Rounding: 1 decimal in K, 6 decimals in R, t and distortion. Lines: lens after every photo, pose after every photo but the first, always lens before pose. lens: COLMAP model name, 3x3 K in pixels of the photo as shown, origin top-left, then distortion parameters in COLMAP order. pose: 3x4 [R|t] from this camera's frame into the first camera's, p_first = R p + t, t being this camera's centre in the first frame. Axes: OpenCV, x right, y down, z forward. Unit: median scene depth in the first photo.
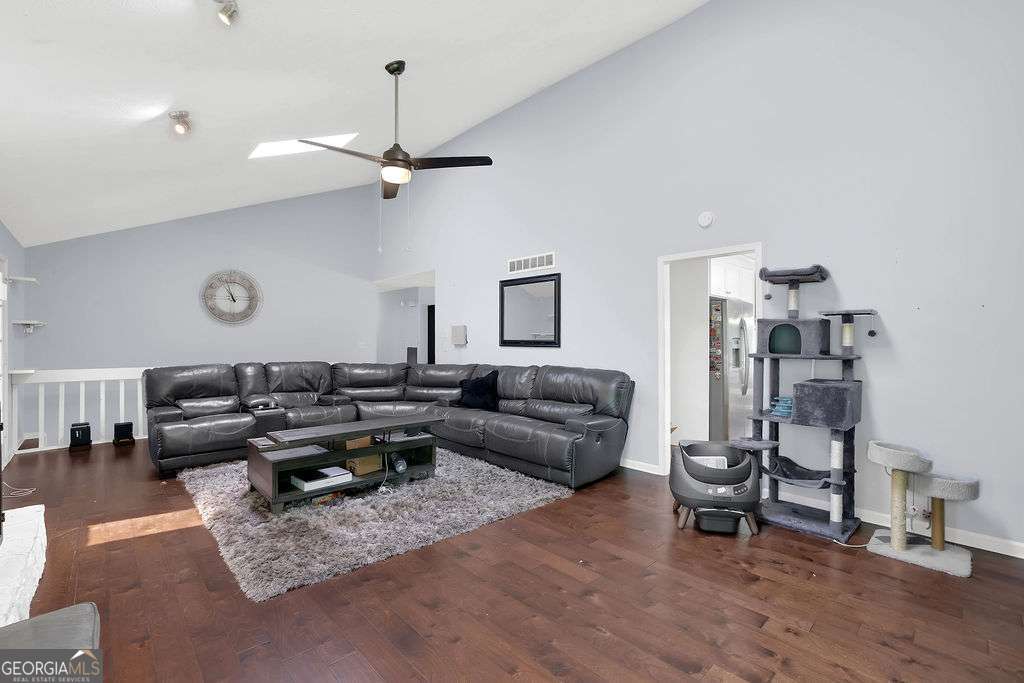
lens RADIAL K [[458.0, 0, 508.7], [0, 458.0, 339.7], [0, 0, 1]] dist [-0.048213, 0.019693]
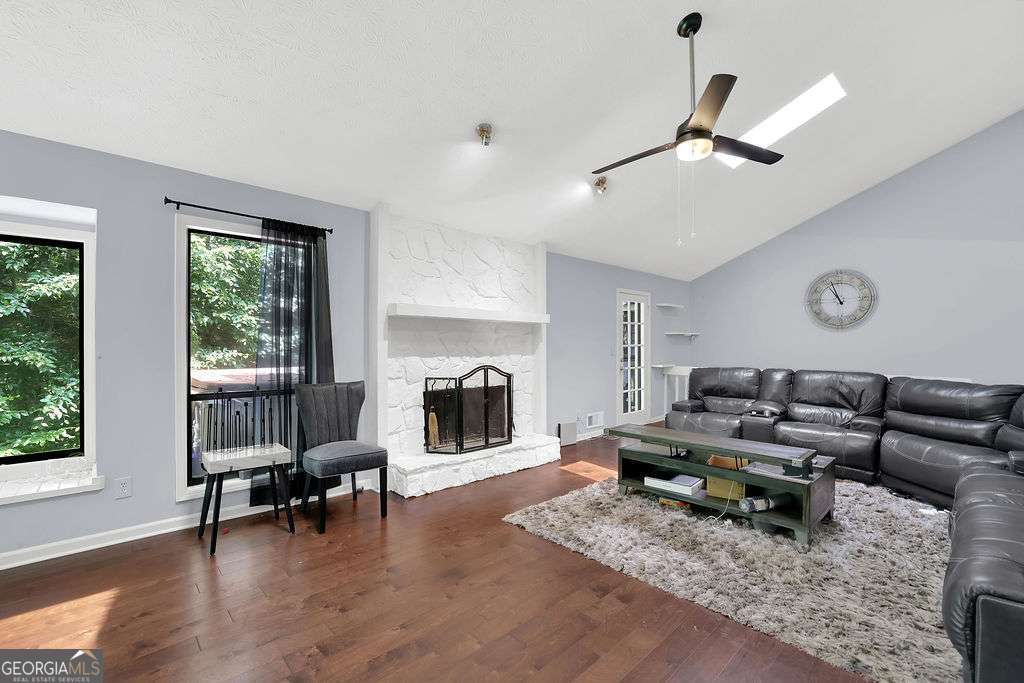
lens RADIAL K [[458.0, 0, 508.7], [0, 458.0, 339.7], [0, 0, 1]] dist [-0.048213, 0.019693]
pose [[-0.018262, -0.016734, -0.999693, 0.452388], [-0.006093, 0.999843, -0.016625, 0.010575], [0.999815, 0.005787, -0.018361, 0.502466]]
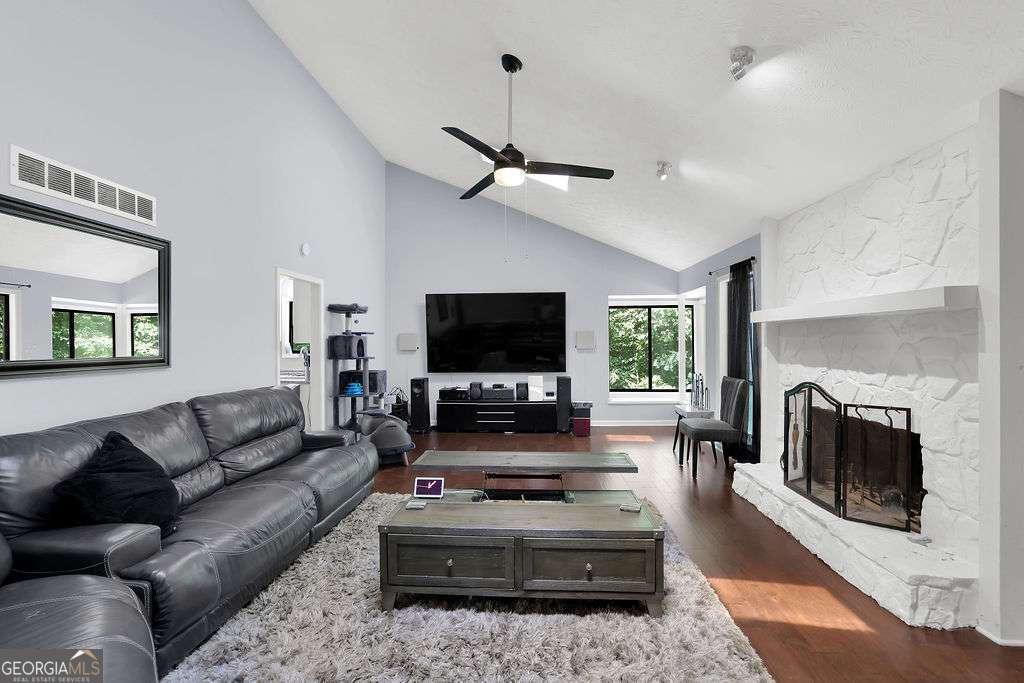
lens RADIAL K [[458.0, 0, 508.7], [0, 458.0, 339.7], [0, 0, 1]] dist [-0.048213, 0.019693]
pose [[-0.700890, 0.009198, 0.713210, -0.681676], [0.010569, 0.999941, -0.002510, -0.012483], [-0.713191, 0.005779, -0.700945, 1.216318]]
